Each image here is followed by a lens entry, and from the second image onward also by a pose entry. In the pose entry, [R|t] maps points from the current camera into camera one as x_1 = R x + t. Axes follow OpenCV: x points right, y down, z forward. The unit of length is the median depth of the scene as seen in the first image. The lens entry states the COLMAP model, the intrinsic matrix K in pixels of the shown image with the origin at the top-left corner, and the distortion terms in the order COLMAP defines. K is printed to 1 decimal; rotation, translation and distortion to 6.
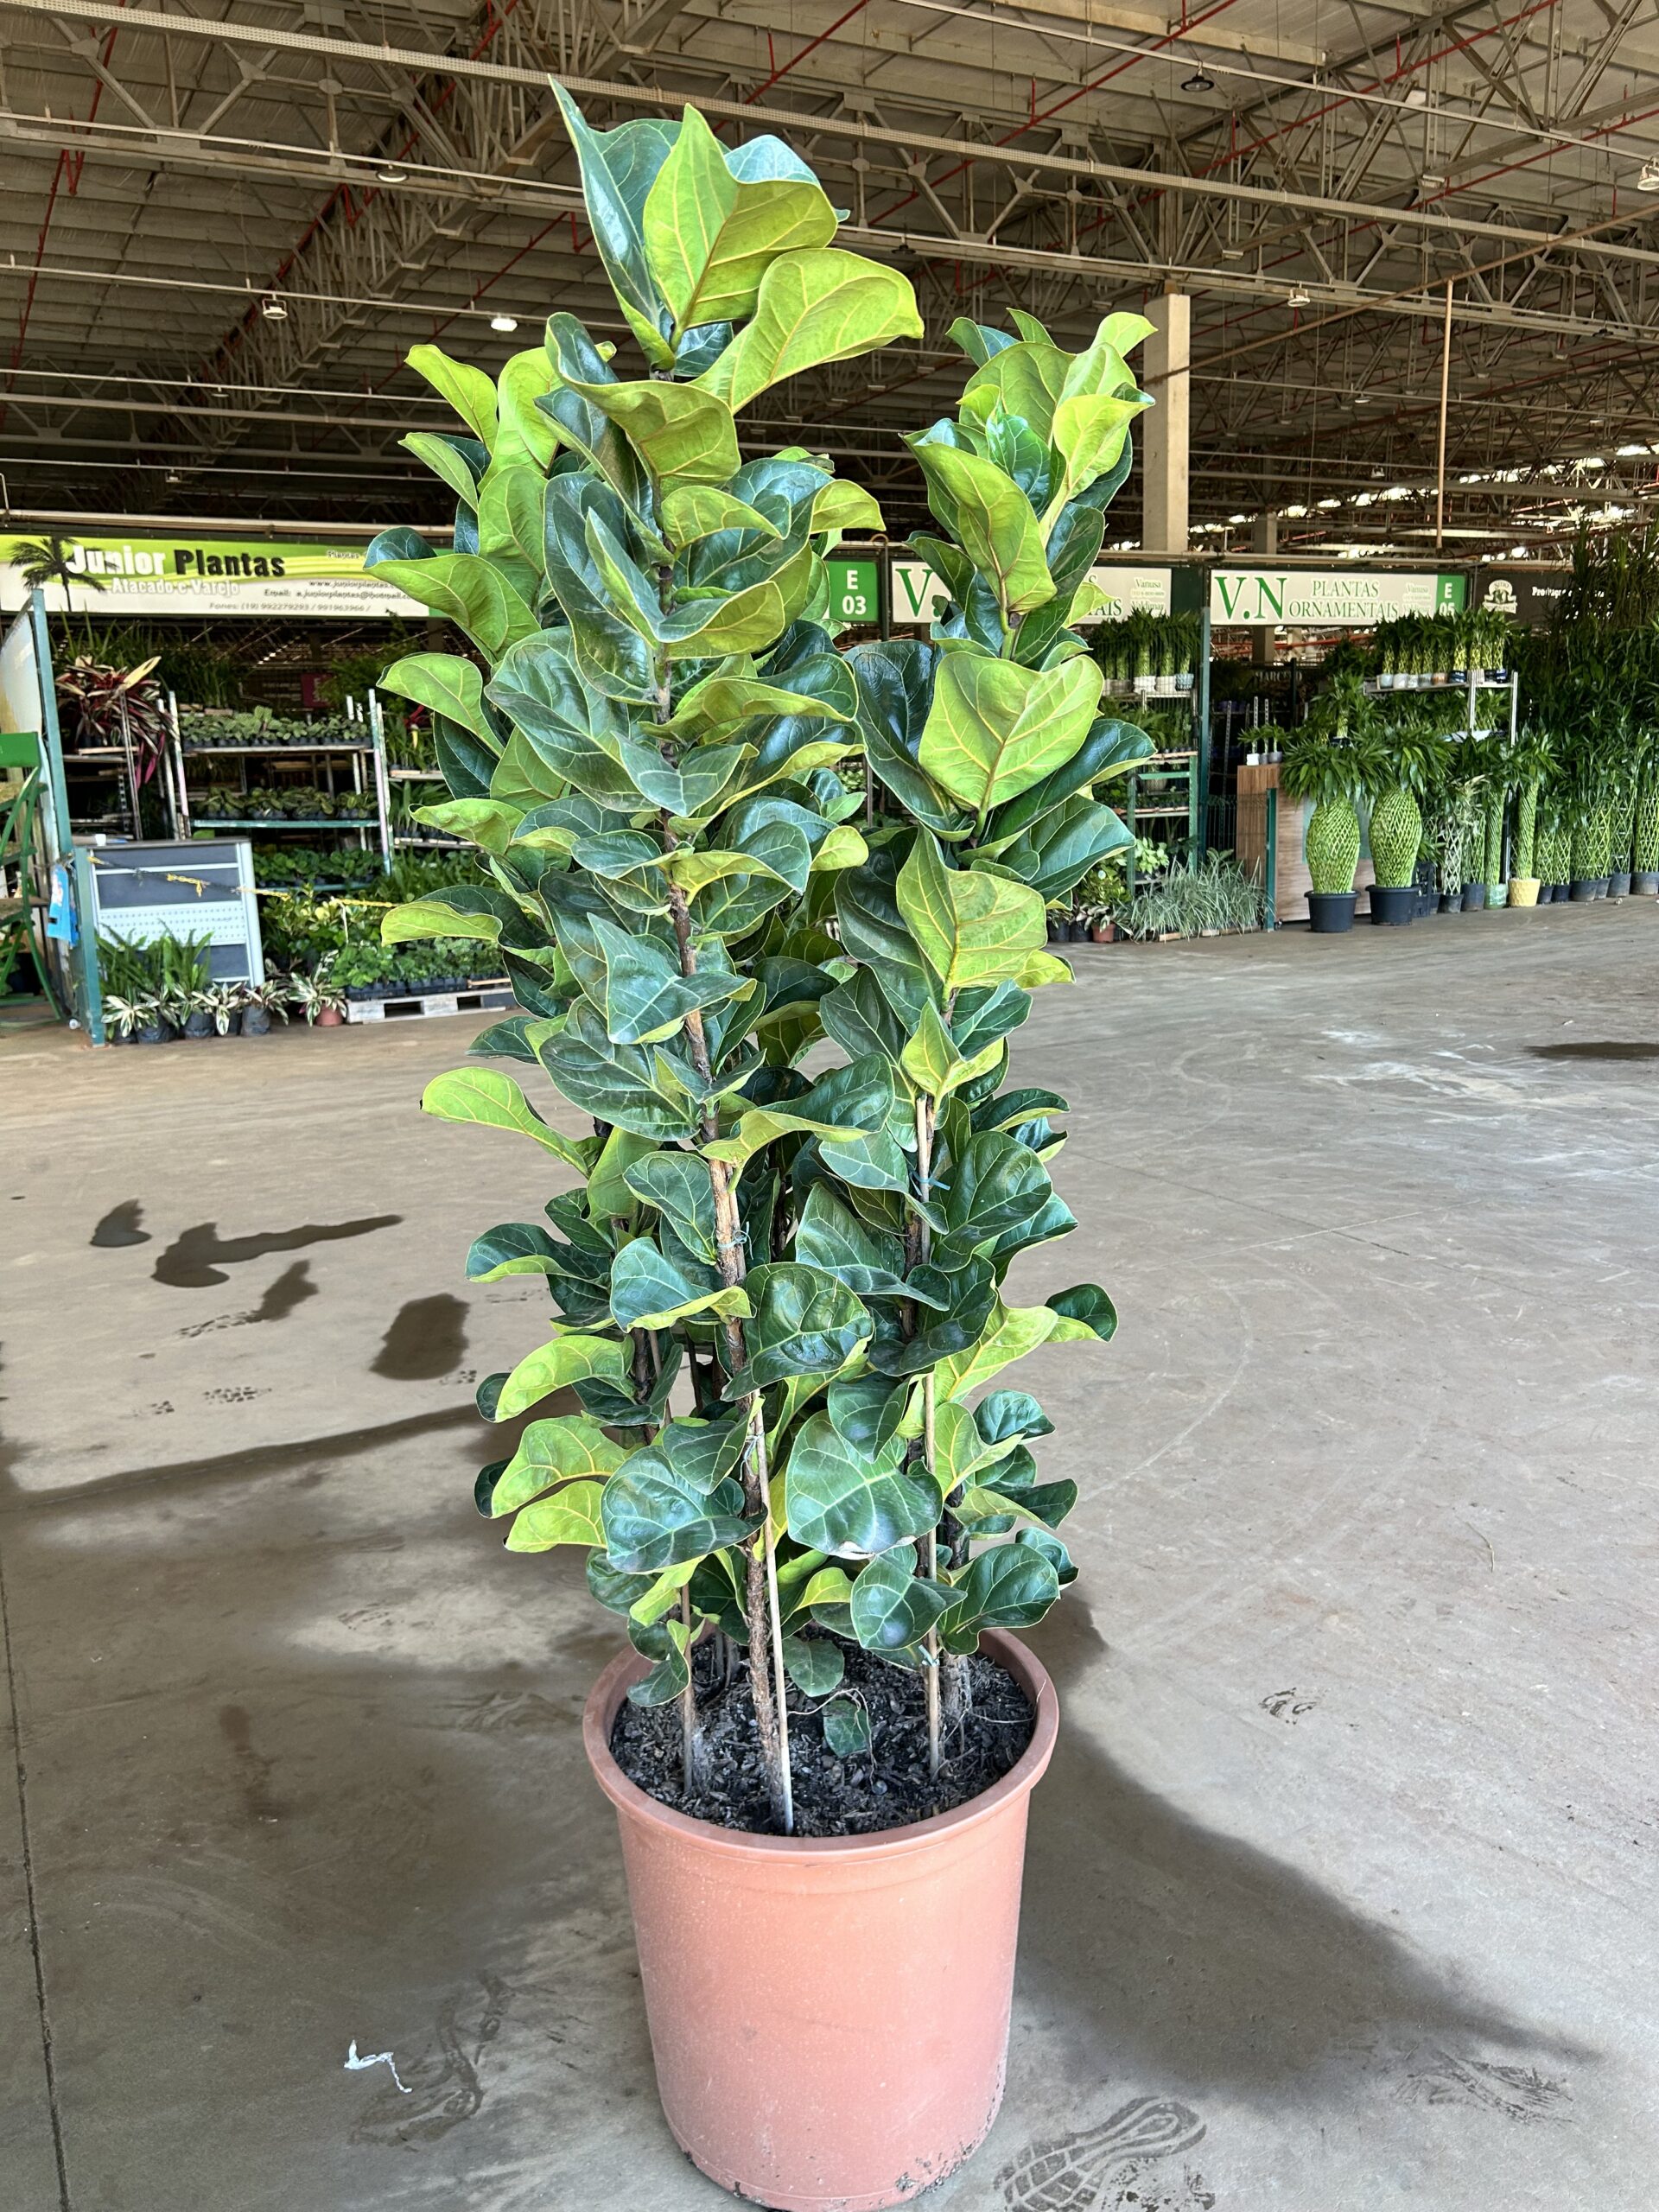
lens RADIAL K [[1678.7, 0, 826.2], [0, 1678.7, 1116.0], [0, 0, 1]] dist [0.062845, -0.075221]
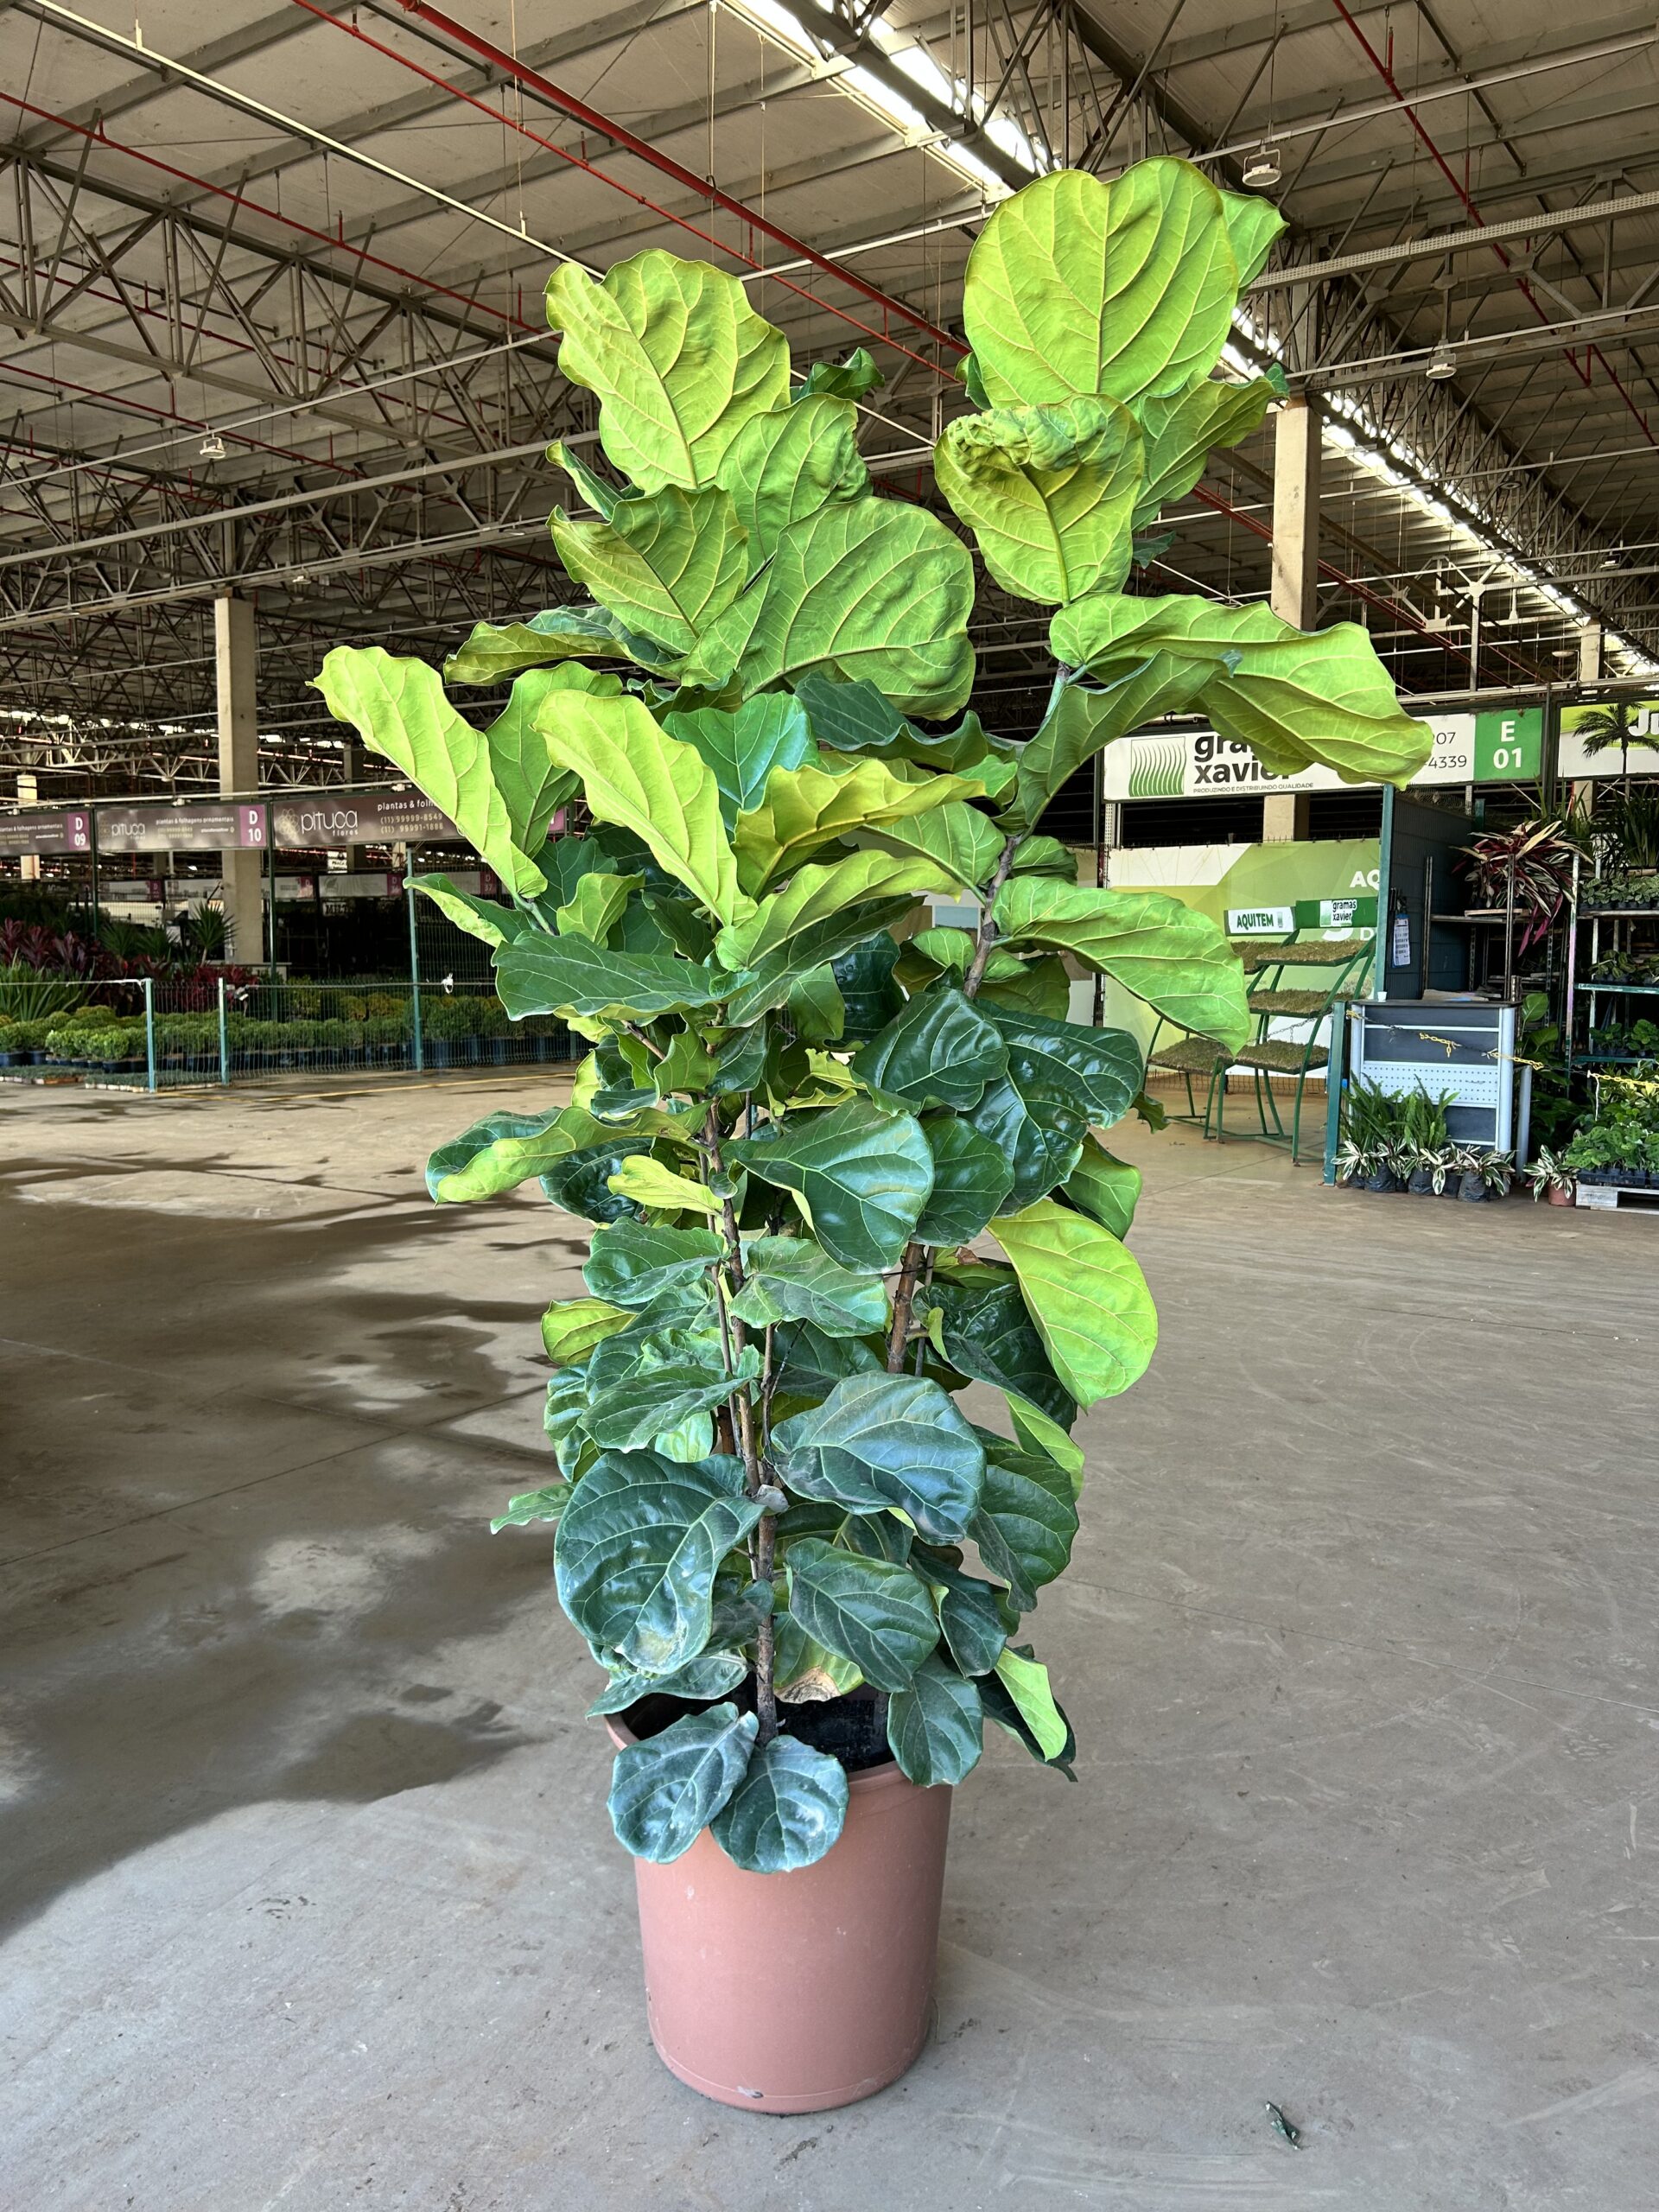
lens RADIAL K [[1693.1, 0, 840.7], [0, 1693.1, 1111.6], [0, 0, 1]] dist [0.034462, -0.042344]
pose [[0.471730, 0.118584, -0.873733, 0.348366], [-0.193846, 0.980620, 0.028433, -0.056517], [0.860171, 0.155957, 0.485575, 0.202032]]
